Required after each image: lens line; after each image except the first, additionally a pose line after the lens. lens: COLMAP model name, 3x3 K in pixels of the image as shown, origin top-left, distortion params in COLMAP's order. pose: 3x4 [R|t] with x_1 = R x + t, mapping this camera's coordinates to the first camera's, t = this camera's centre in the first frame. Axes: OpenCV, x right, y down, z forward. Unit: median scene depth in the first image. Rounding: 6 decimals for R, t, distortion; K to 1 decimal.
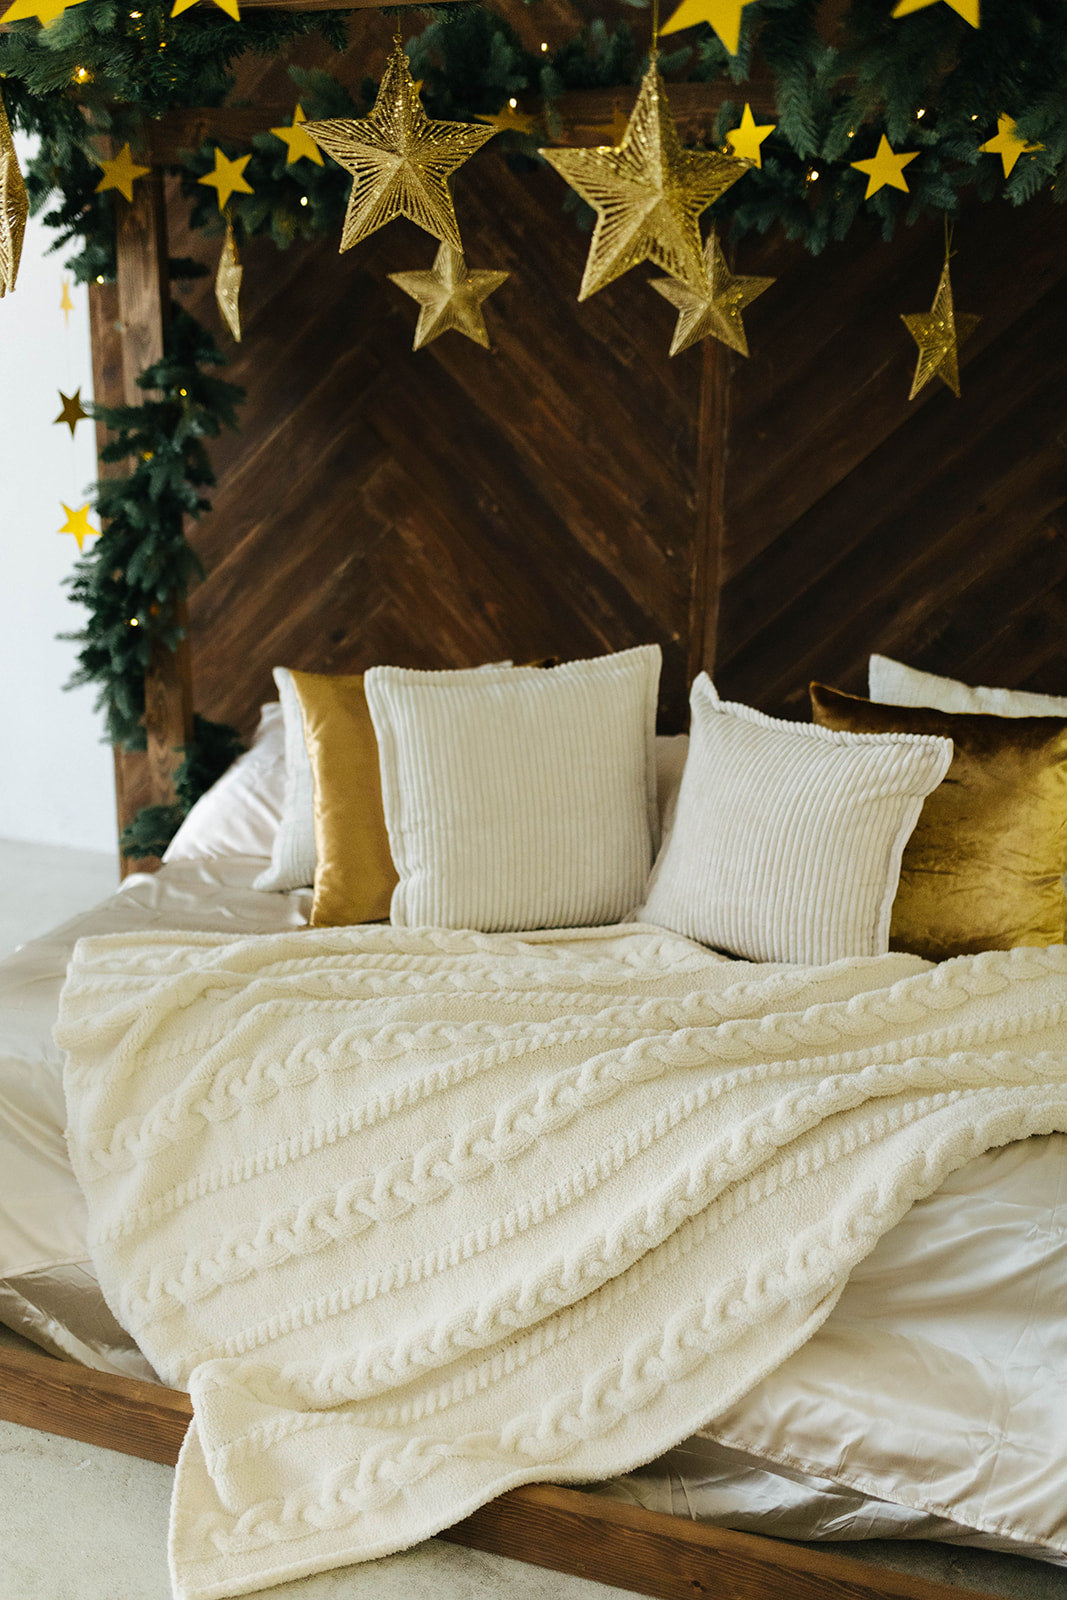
lens RADIAL K [[1511.2, 0, 501.2], [0, 1511.2, 786.6], [0, 0, 1]] dist [-0.002196, 0.000000]
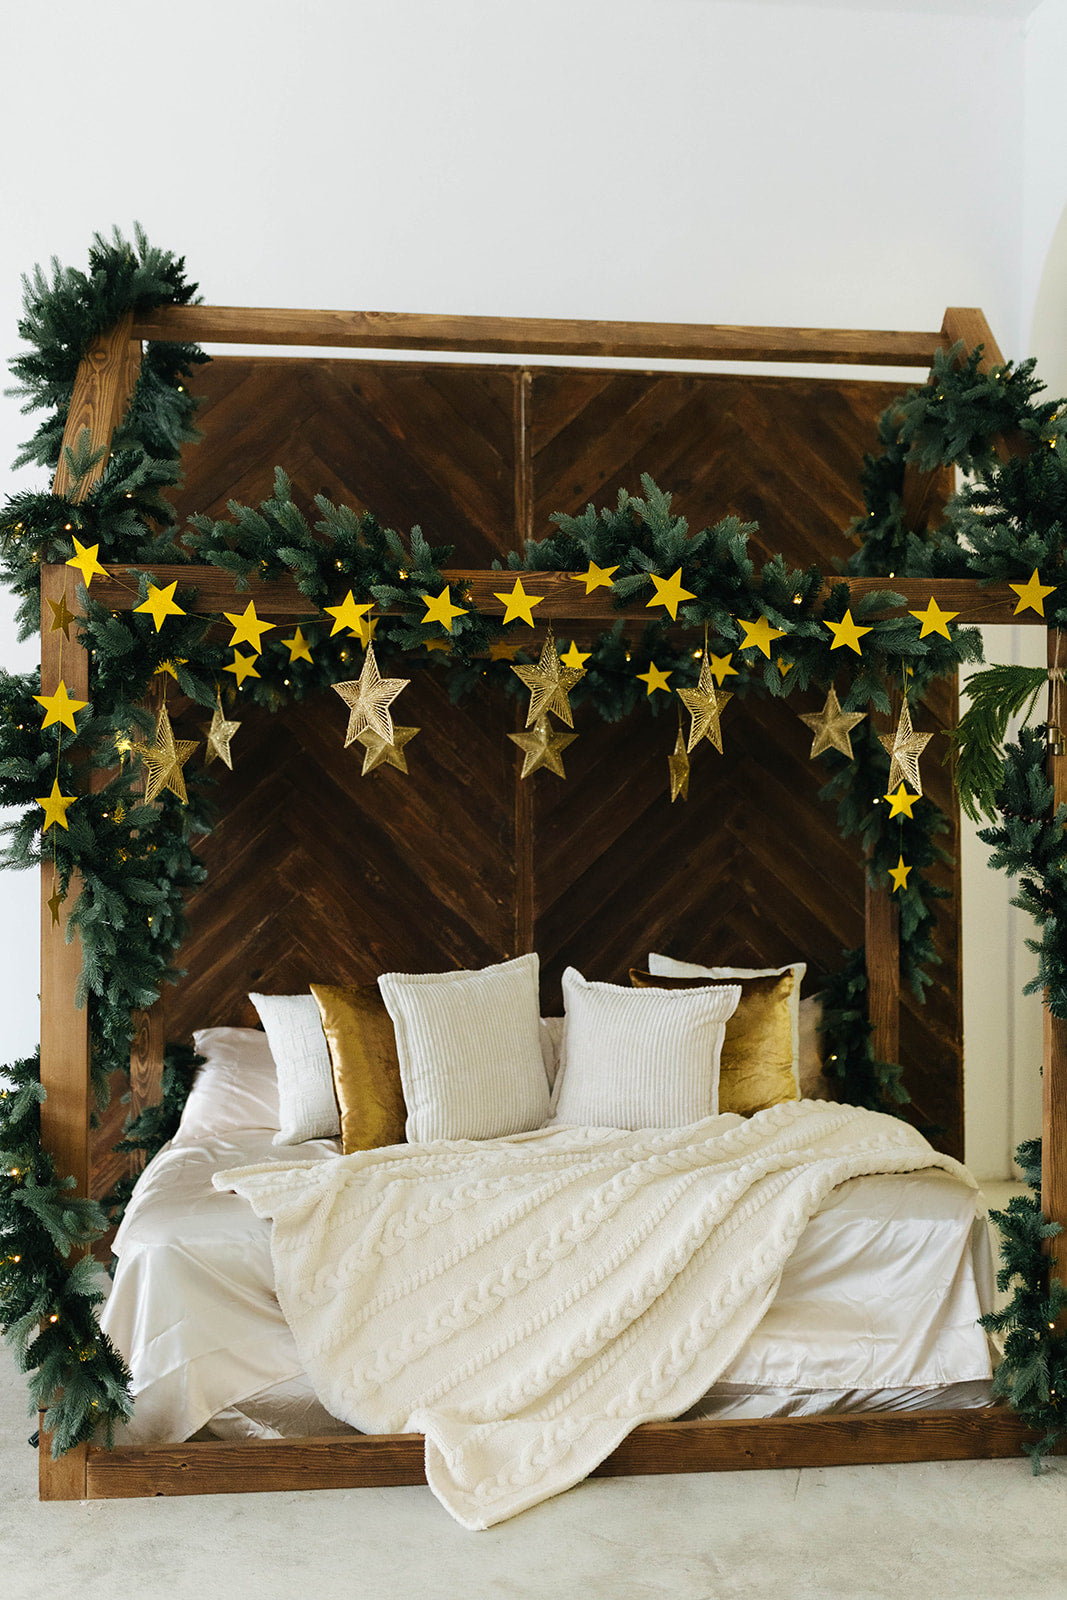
lens RADIAL K [[1511.2, 0, 533.1], [0, 1511.2, 809.0], [0, 0, 1]] dist [-0.002196, 0.000000]
pose [[0.901922, -0.010033, 0.431782, -0.610847], [0.120304, 0.965999, -0.228850, 0.129037], [-0.414805, 0.258350, 0.872463, -0.446312]]
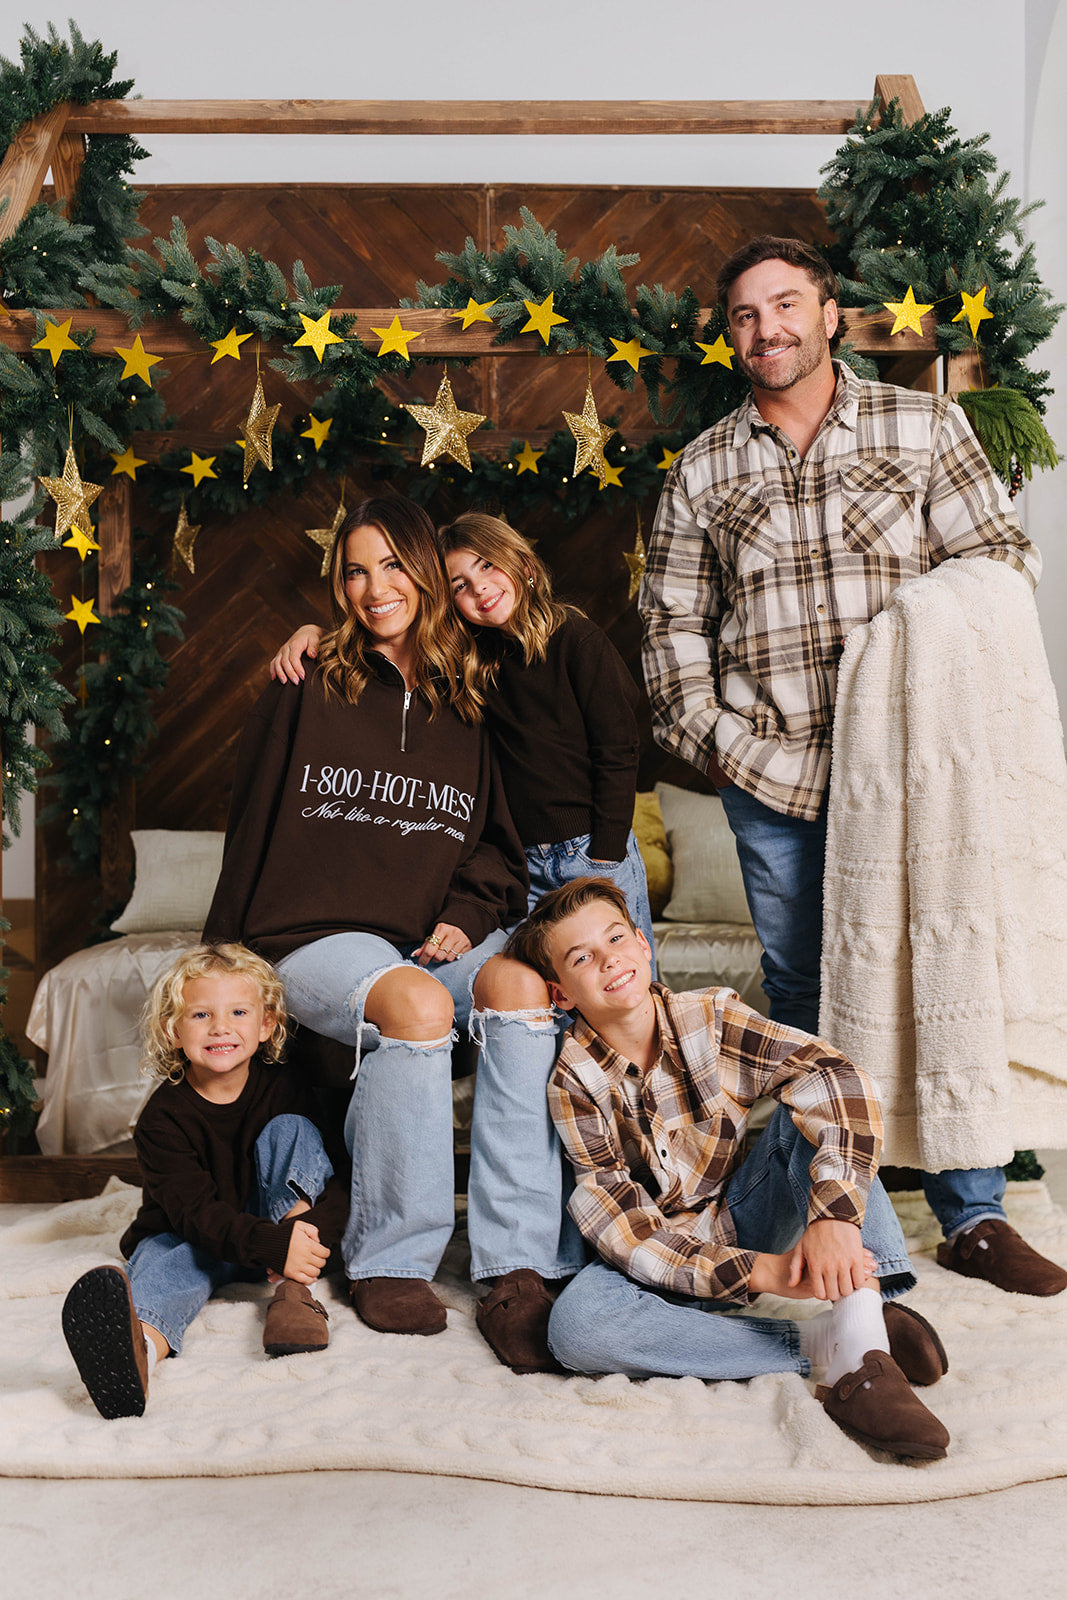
lens RADIAL K [[1582.4, 0, 542.7], [0, 1582.4, 795.4], [0, 0, 1]] dist [0.001646, 0.000000]
pose [[0.934758, -0.017734, 0.354842, -0.461570], [0.111453, 0.962976, -0.245471, 0.388294], [-0.337351, 0.269005, 0.902126, -0.545108]]
